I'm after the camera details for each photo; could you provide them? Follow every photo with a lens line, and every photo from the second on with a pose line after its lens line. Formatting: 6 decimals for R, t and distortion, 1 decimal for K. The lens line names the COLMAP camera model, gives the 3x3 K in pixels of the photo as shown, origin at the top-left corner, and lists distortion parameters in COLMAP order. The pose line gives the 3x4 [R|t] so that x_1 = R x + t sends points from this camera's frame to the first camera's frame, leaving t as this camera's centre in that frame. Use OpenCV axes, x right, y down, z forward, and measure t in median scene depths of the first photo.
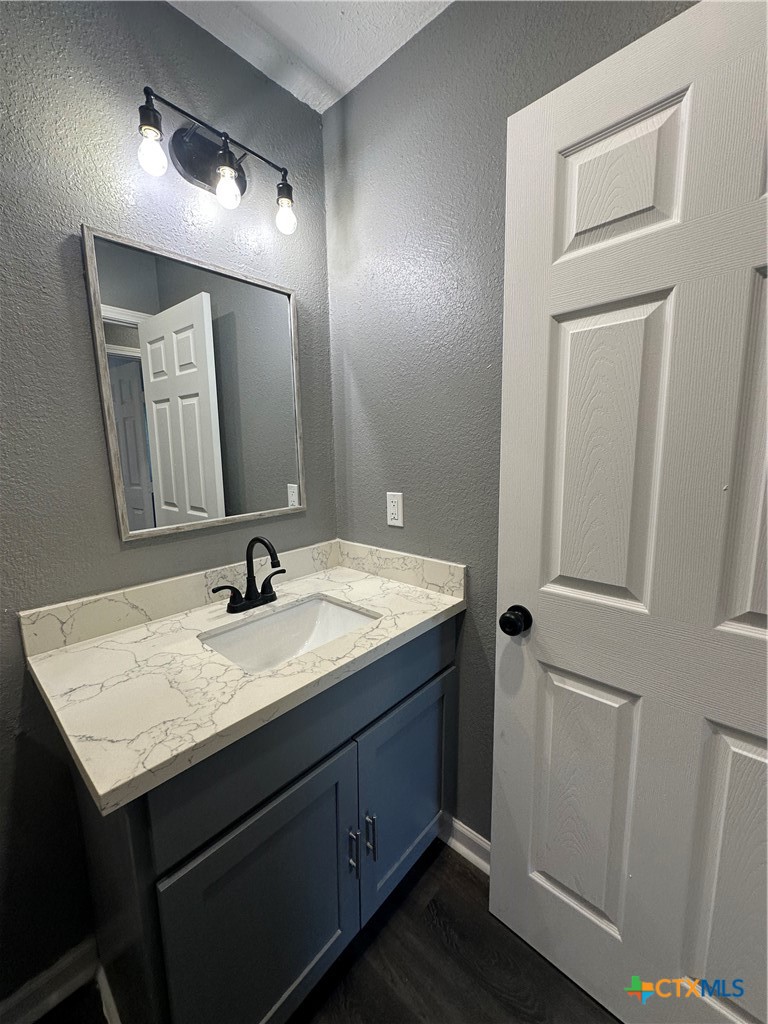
lens RADIAL K [[408.6, 0, 382.9], [0, 408.6, 510.8], [0, 0, 1]] dist [-0.004059, 0.000462]
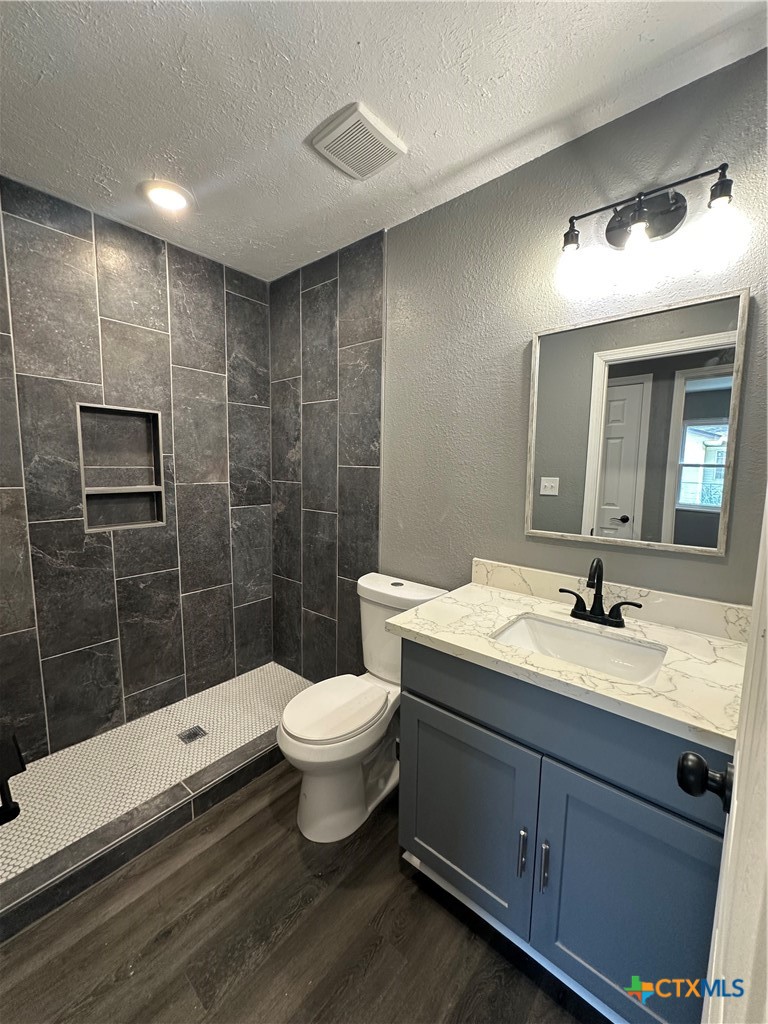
lens RADIAL K [[408.6, 0, 382.9], [0, 408.6, 510.8], [0, 0, 1]] dist [-0.004059, 0.000462]
pose [[0.020261, 0.127446, -0.991639, 0.794986], [-0.167421, 0.978269, 0.122307, -0.102556], [0.985677, 0.163543, 0.041158, 0.405610]]
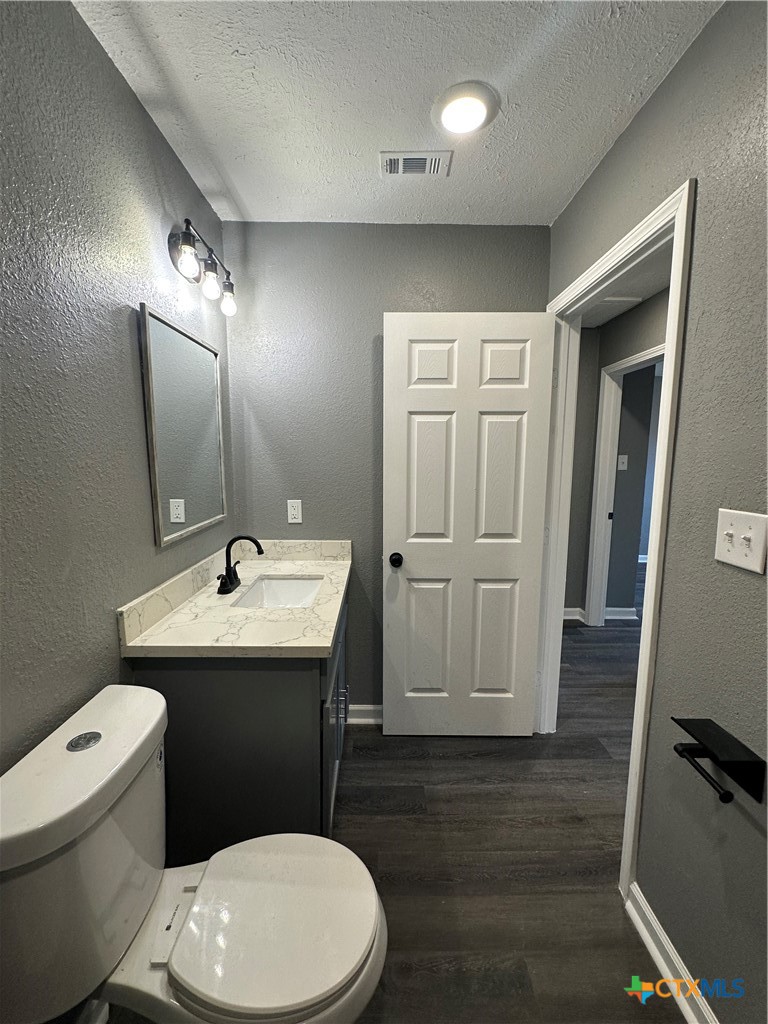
lens RADIAL K [[408.6, 0, 382.9], [0, 408.6, 510.8], [0, 0, 1]] dist [-0.004059, 0.000462]
pose [[0.735989, -0.069004, 0.673468, -0.951501], [0.085578, 0.996295, 0.008559, 0.010486], [-0.671563, 0.051334, 0.739167, -0.384668]]
